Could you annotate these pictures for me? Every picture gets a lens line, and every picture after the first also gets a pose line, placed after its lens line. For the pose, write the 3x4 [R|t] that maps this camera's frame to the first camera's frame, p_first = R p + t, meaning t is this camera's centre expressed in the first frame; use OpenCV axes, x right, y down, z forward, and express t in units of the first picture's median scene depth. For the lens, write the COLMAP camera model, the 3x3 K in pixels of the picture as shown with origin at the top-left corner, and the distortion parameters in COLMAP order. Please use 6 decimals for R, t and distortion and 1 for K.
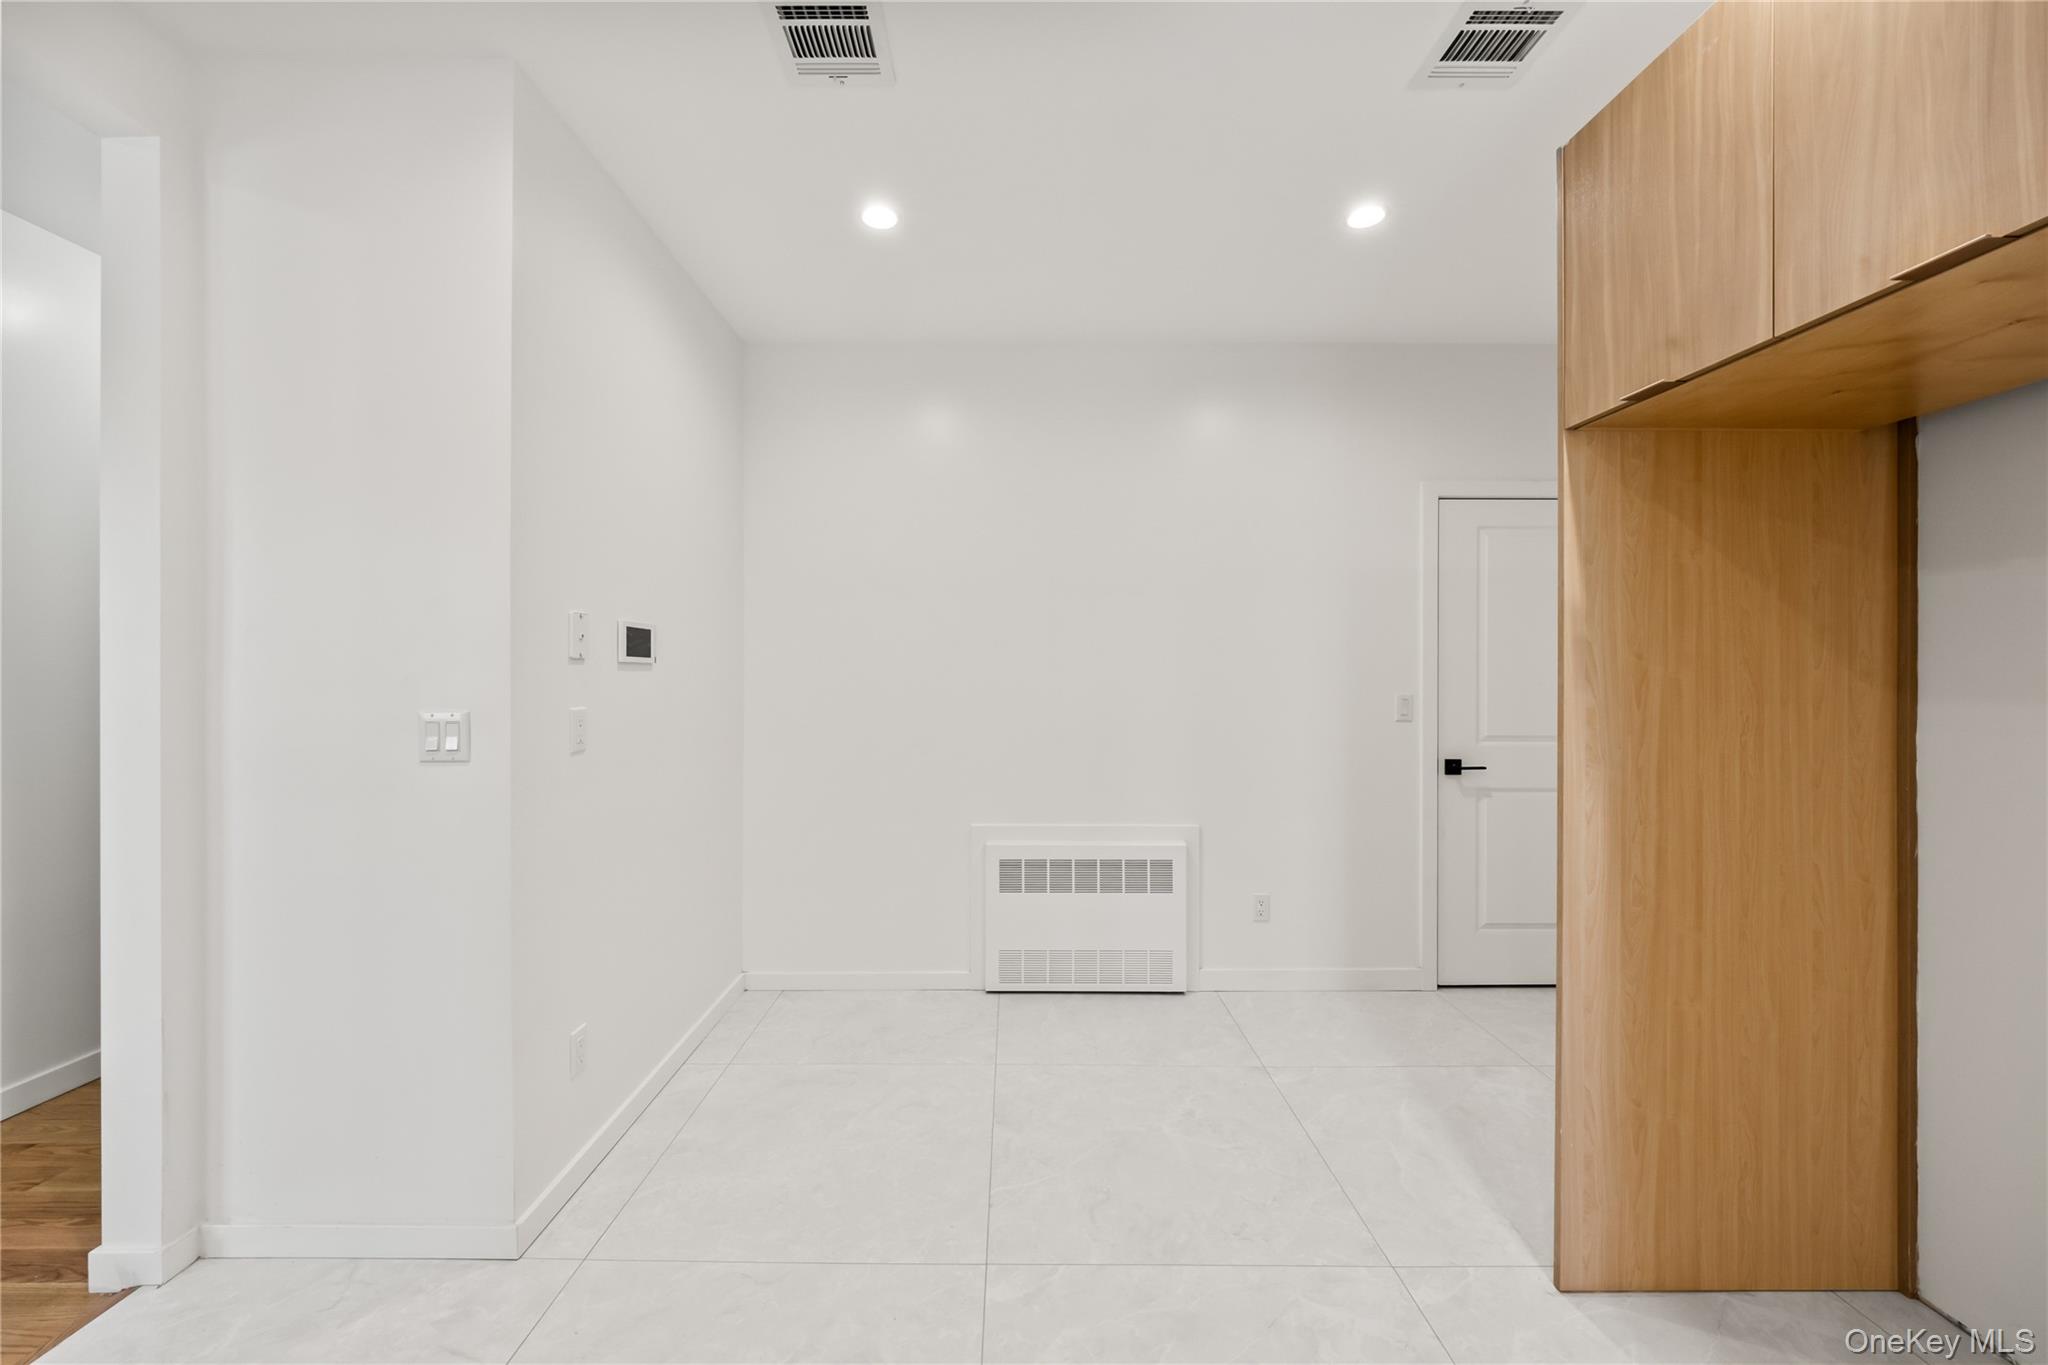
lens RADIAL K [[815.3, 0, 1025.4], [0, 815.3, 674.8], [0, 0, 1]] dist [-0.000182, 0.000057]
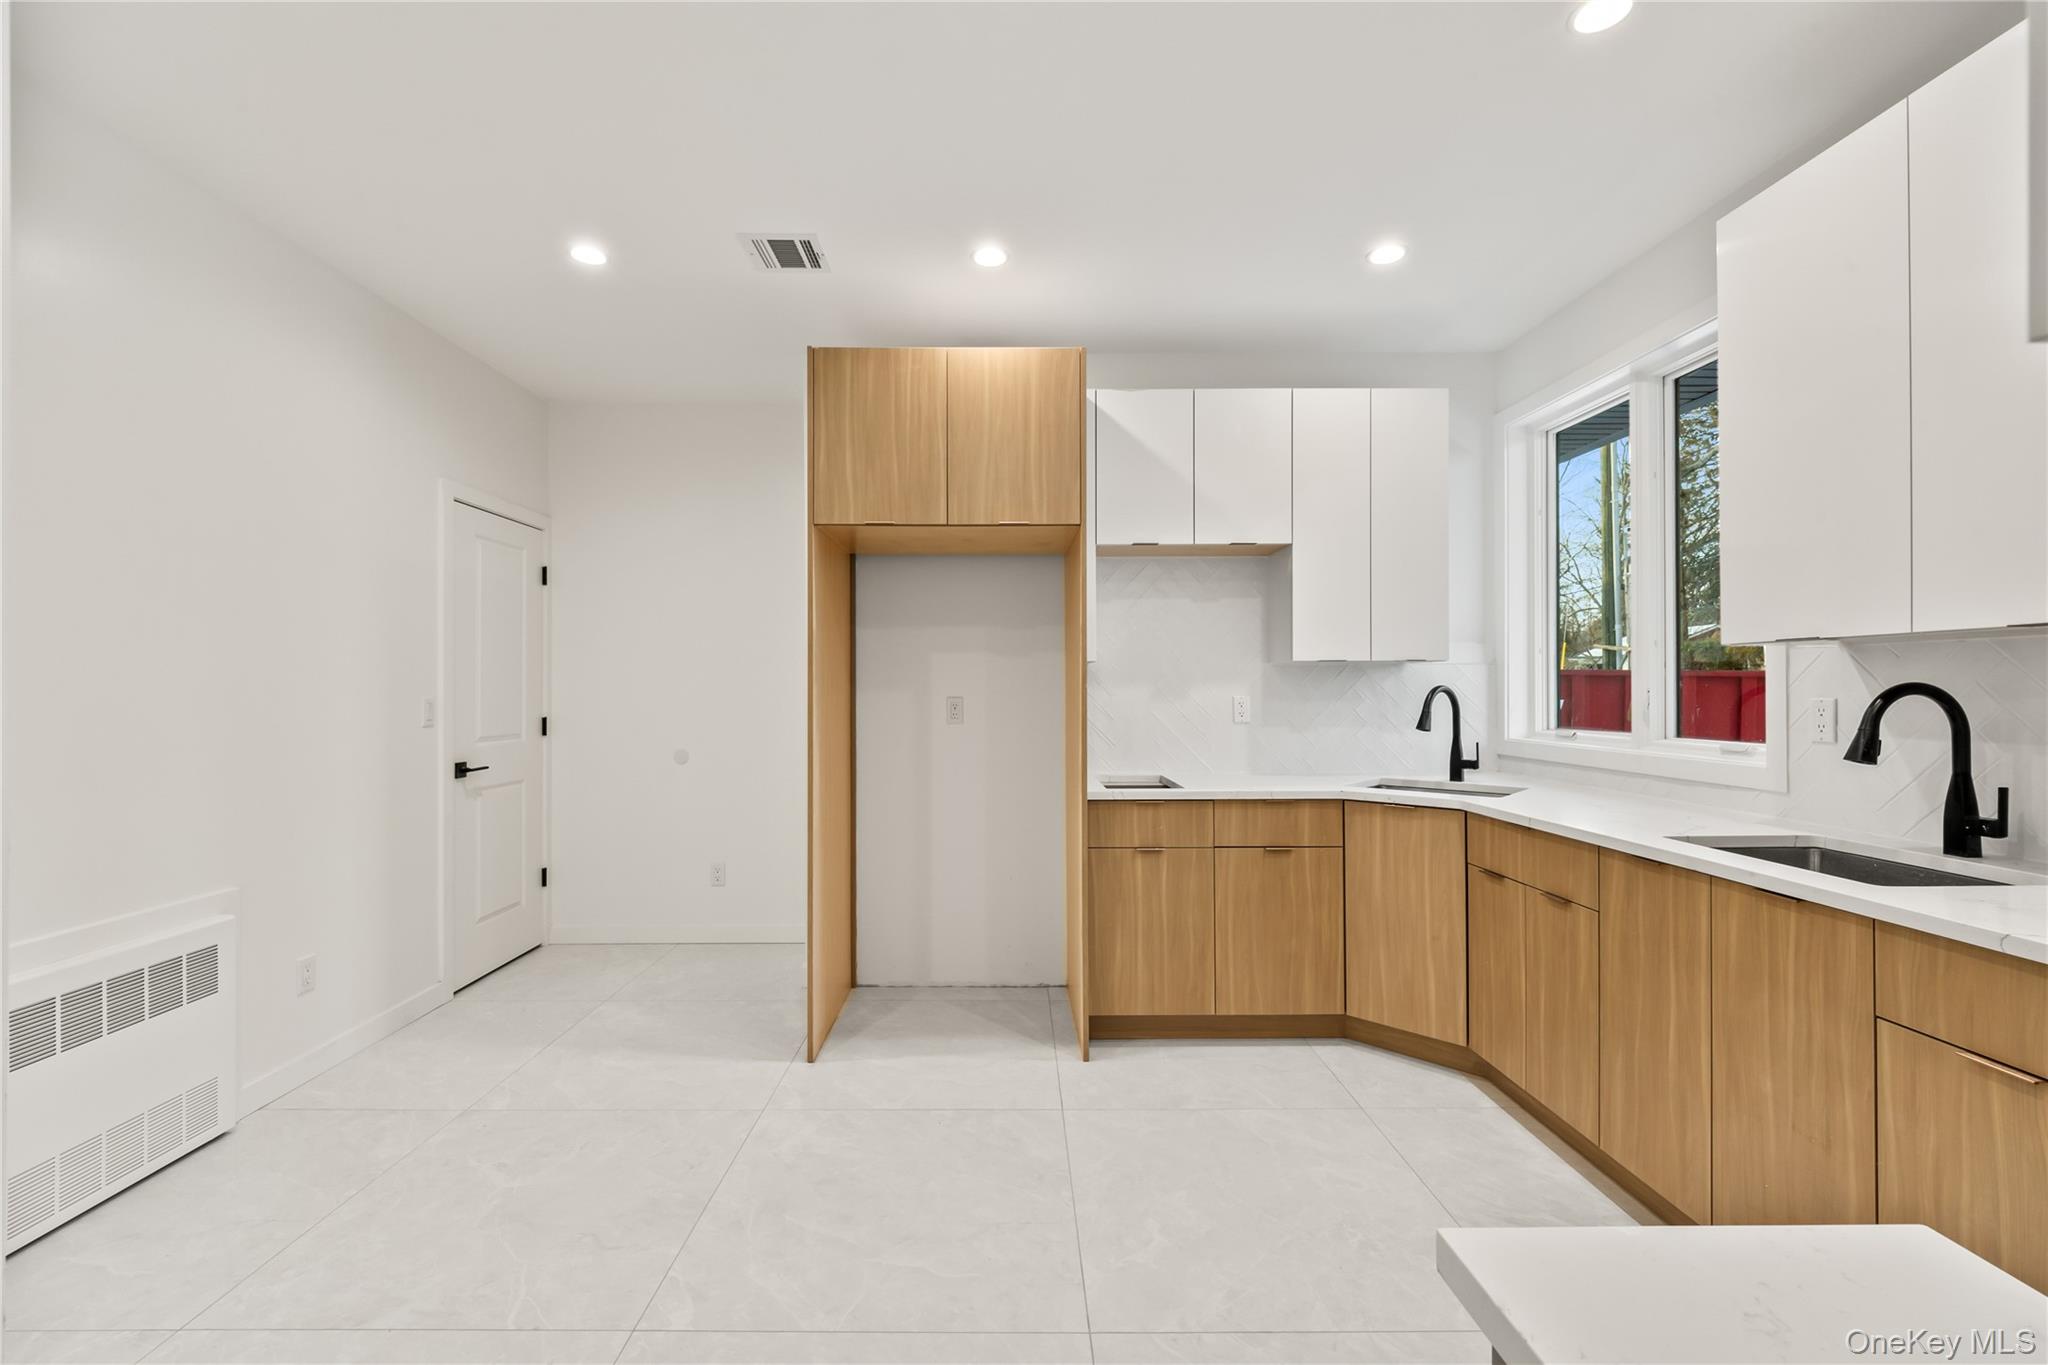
lens RADIAL K [[888.4, 0, 1023.3], [0, 888.4, 683.3], [0, 0, 1]] dist [0.015007, -0.003419]
pose [[-0.028159, 0.002141, 0.999601, -0.881486], [-0.000708, 0.999997, -0.002161, 0.012817], [-0.999603, -0.000768, -0.028157, 0.507801]]
